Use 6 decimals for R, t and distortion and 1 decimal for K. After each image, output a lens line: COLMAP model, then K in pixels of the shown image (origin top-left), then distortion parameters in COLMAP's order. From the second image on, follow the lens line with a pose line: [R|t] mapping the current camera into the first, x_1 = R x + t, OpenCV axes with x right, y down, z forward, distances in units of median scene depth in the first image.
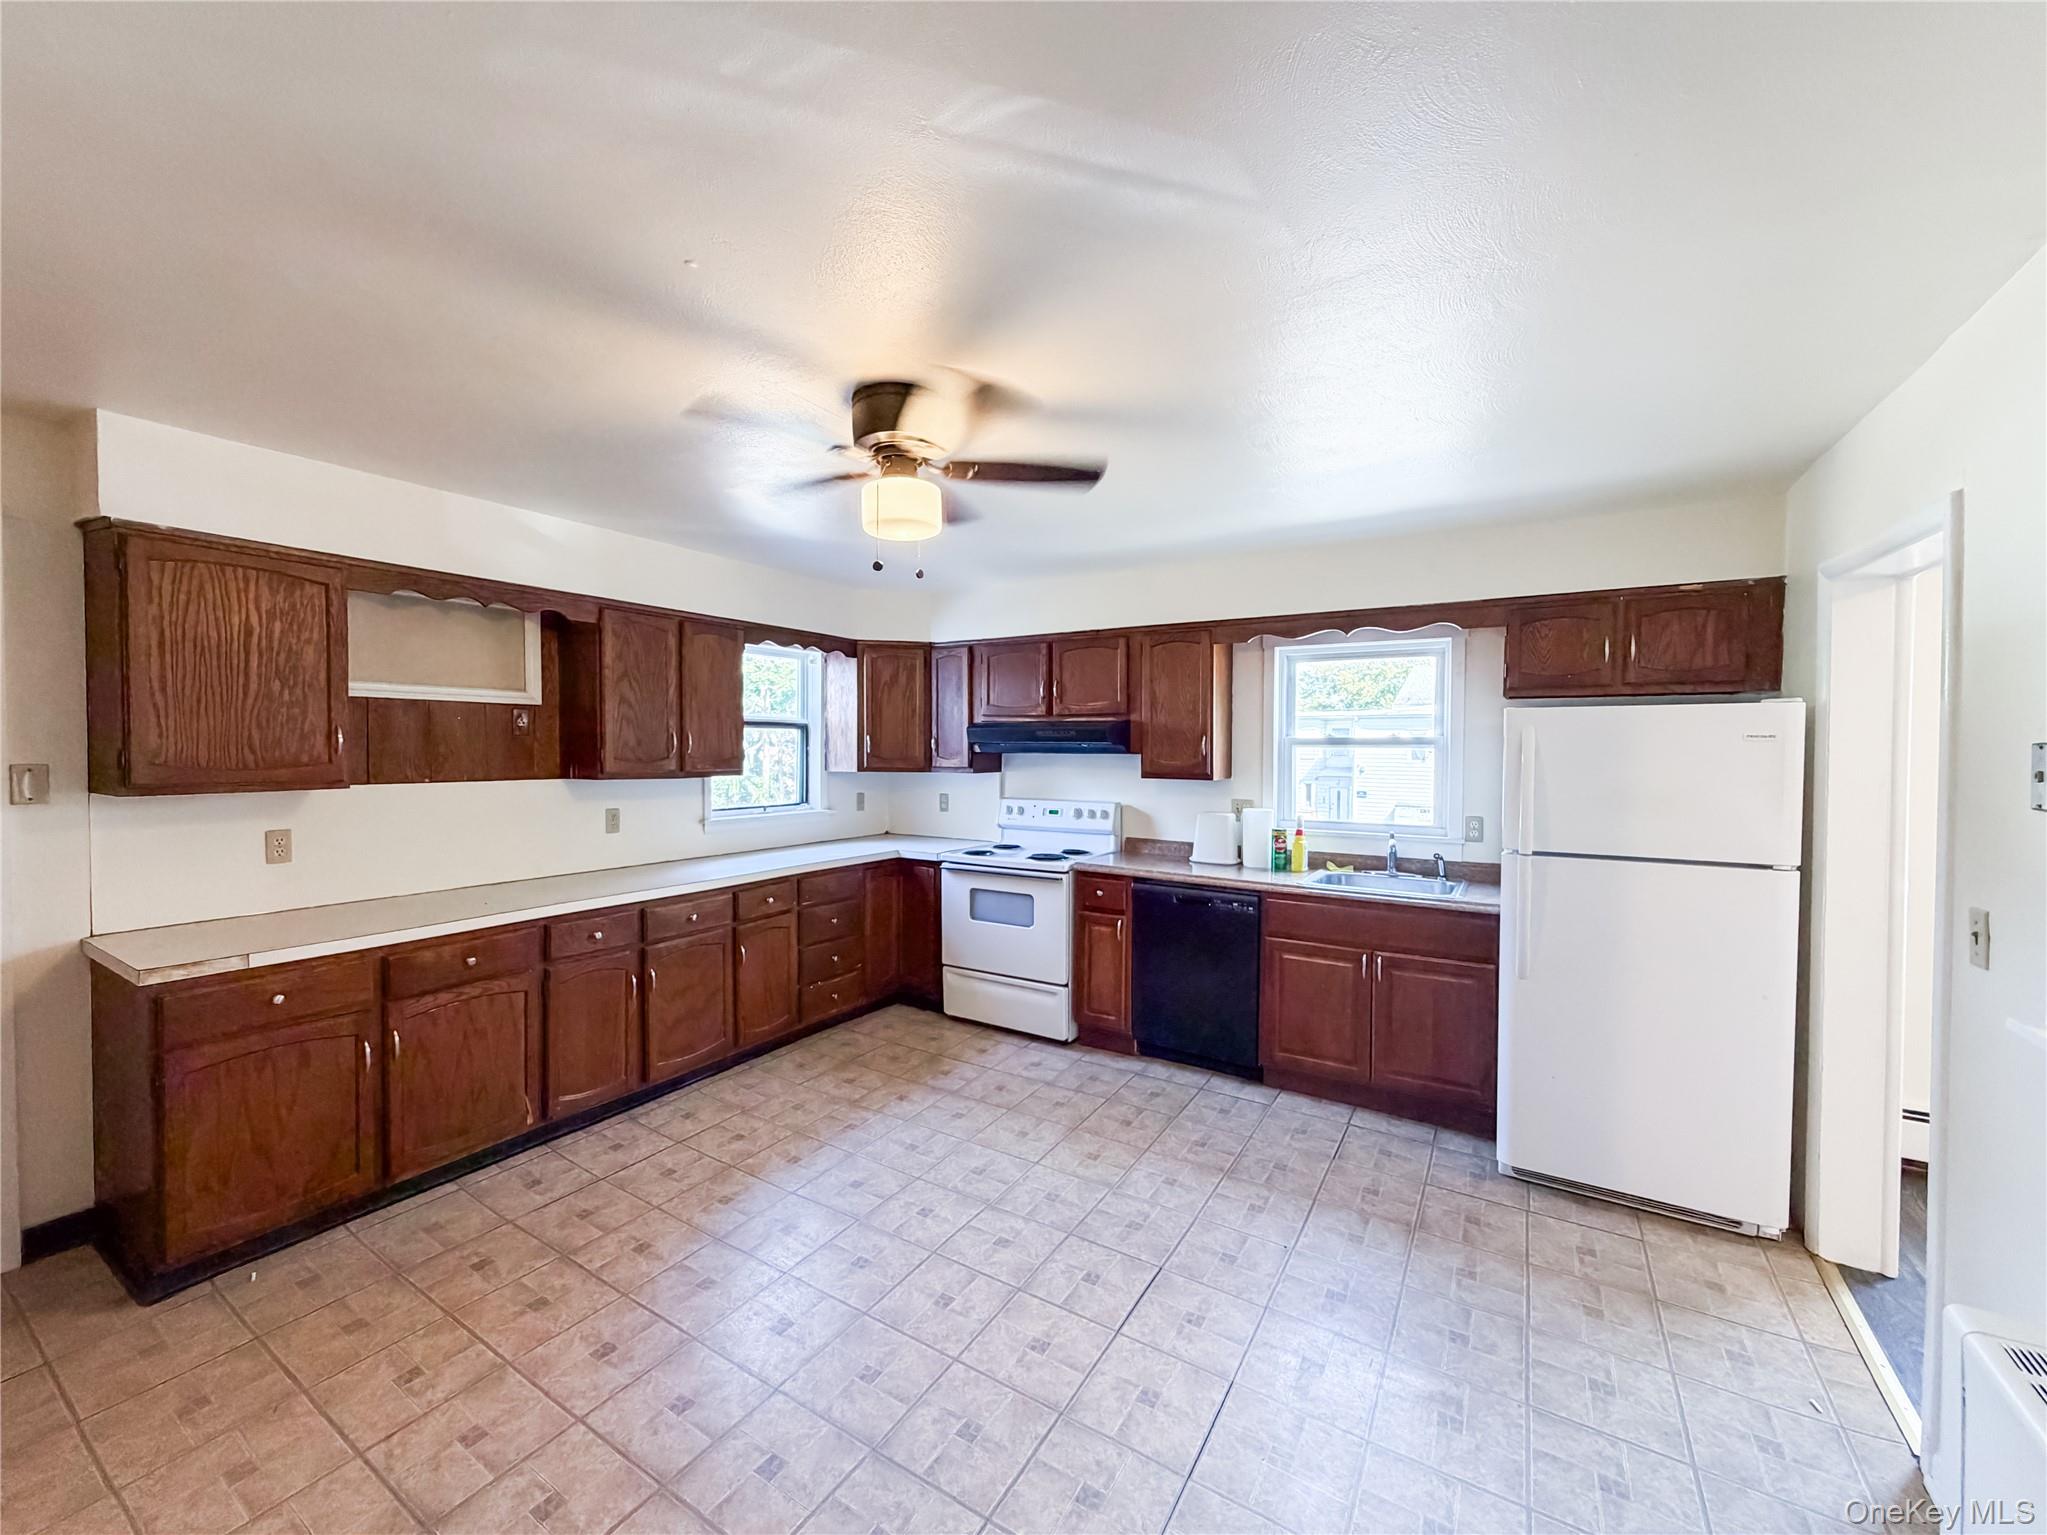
lens RADIAL K [[823.2, 0, 1023.0], [0, 823.2, 759.1], [0, 0, 1]] dist [0.009547, -0.000017]
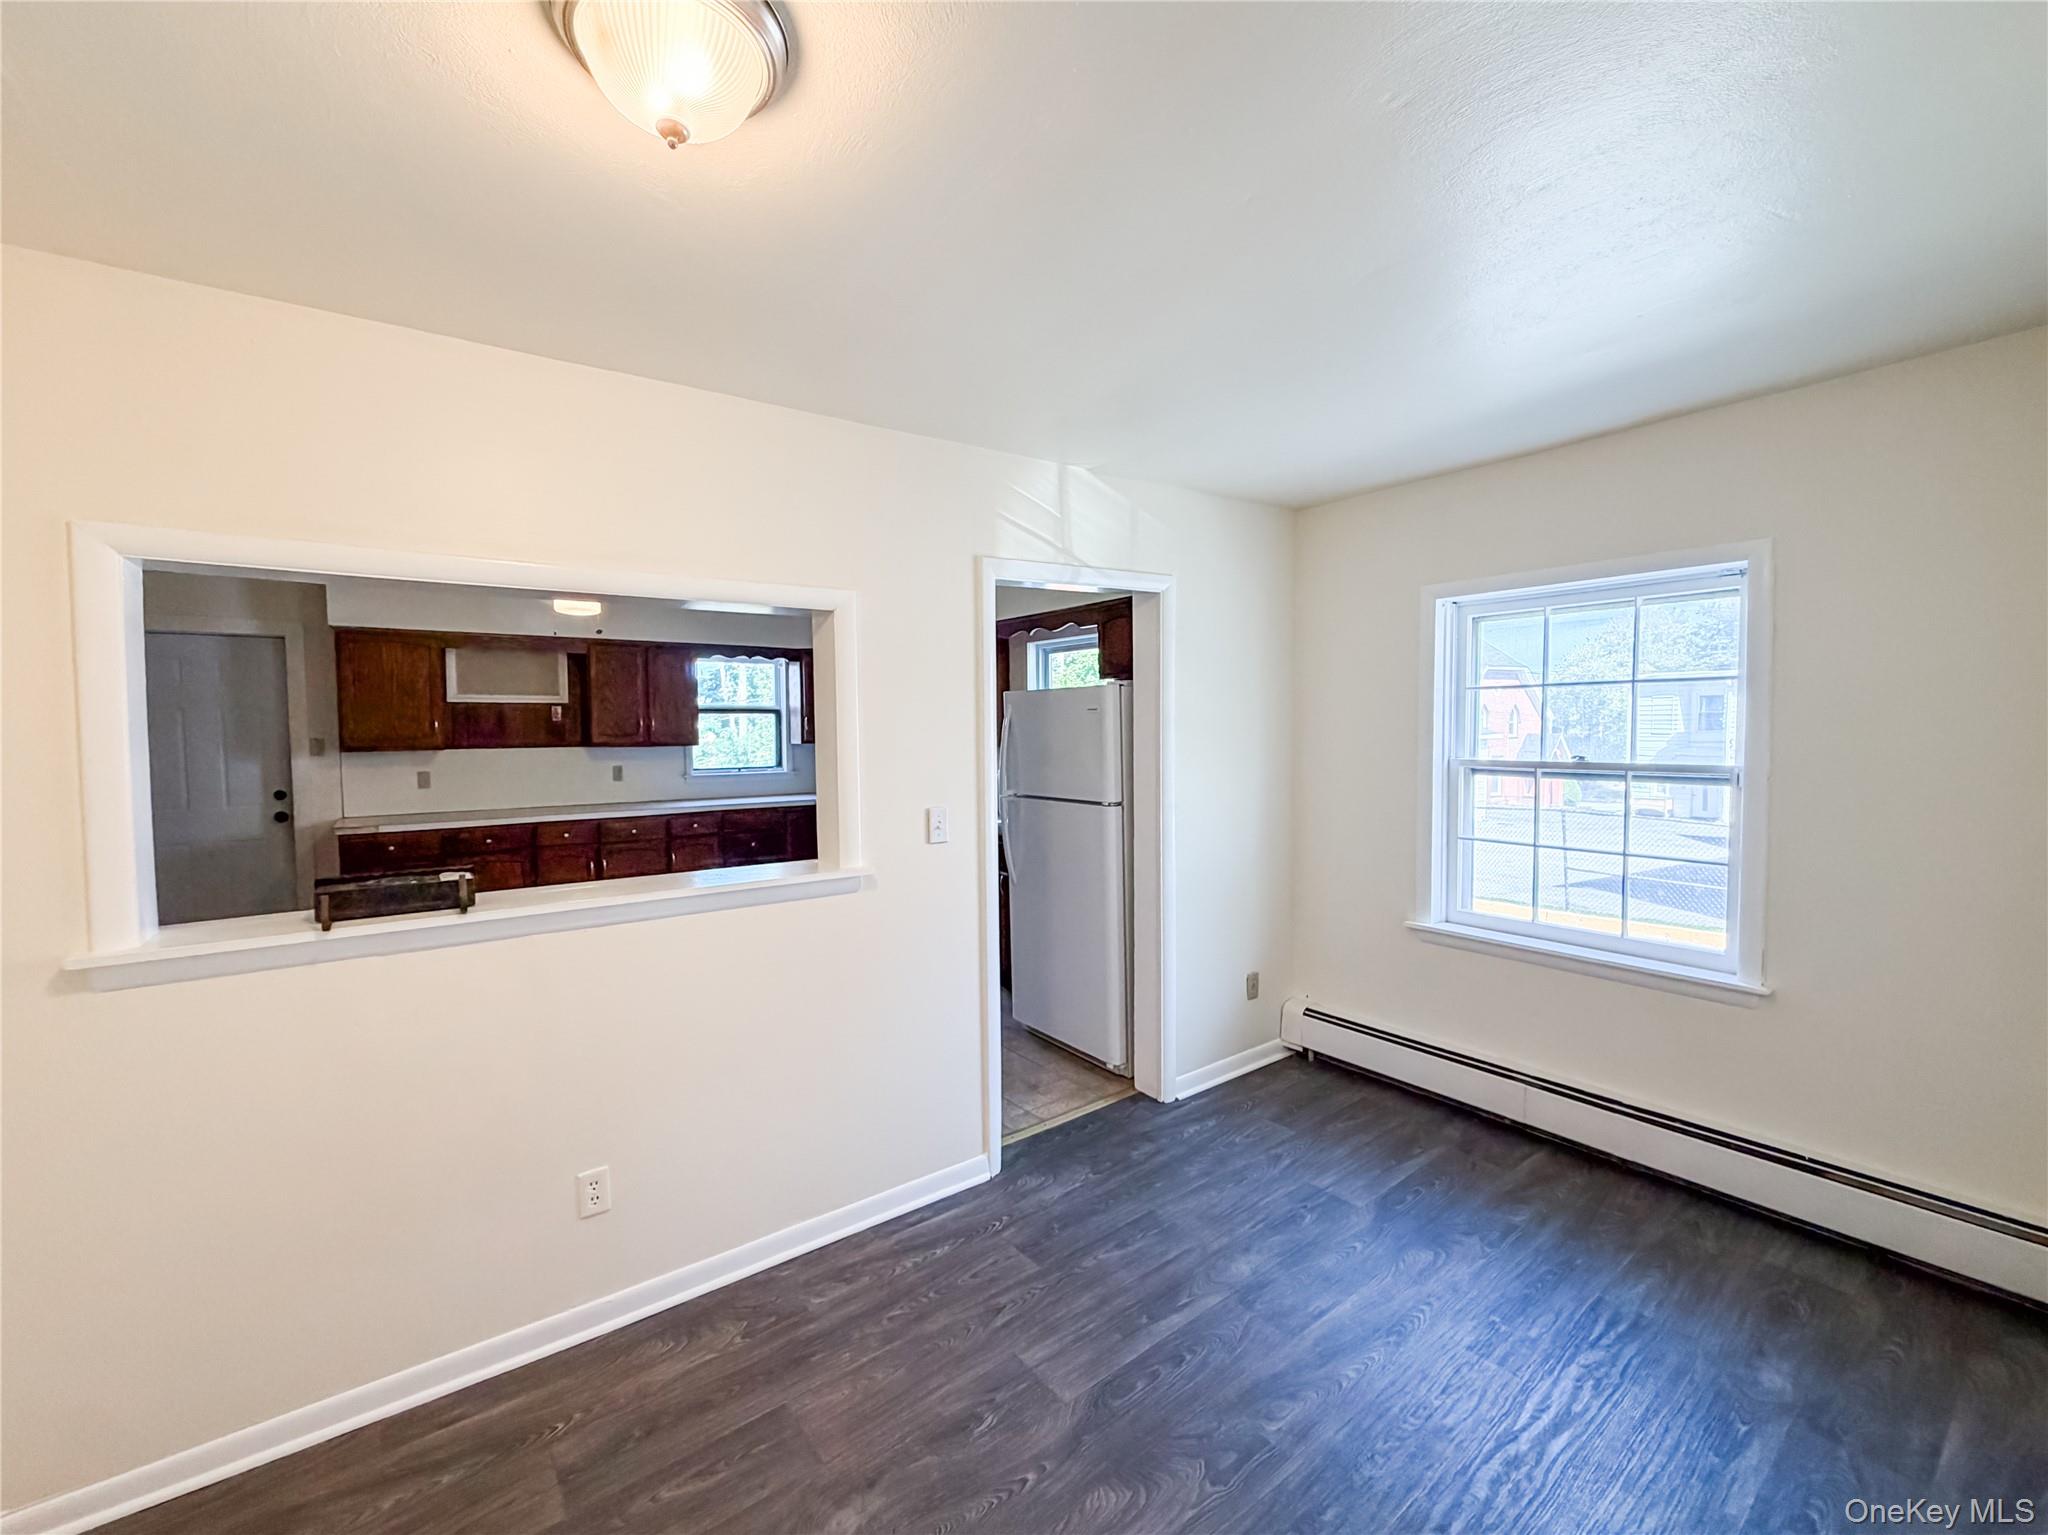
lens RADIAL K [[823.6, 0, 1019.7], [0, 823.6, 770.9], [0, 0, 1]] dist [0.009547, -0.000017]
pose [[0.926202, 0.007032, -0.376961, 0.922111], [0.007048, 0.999328, 0.035958, 0.018237], [0.376961, -0.035962, 0.925531, -0.225585]]
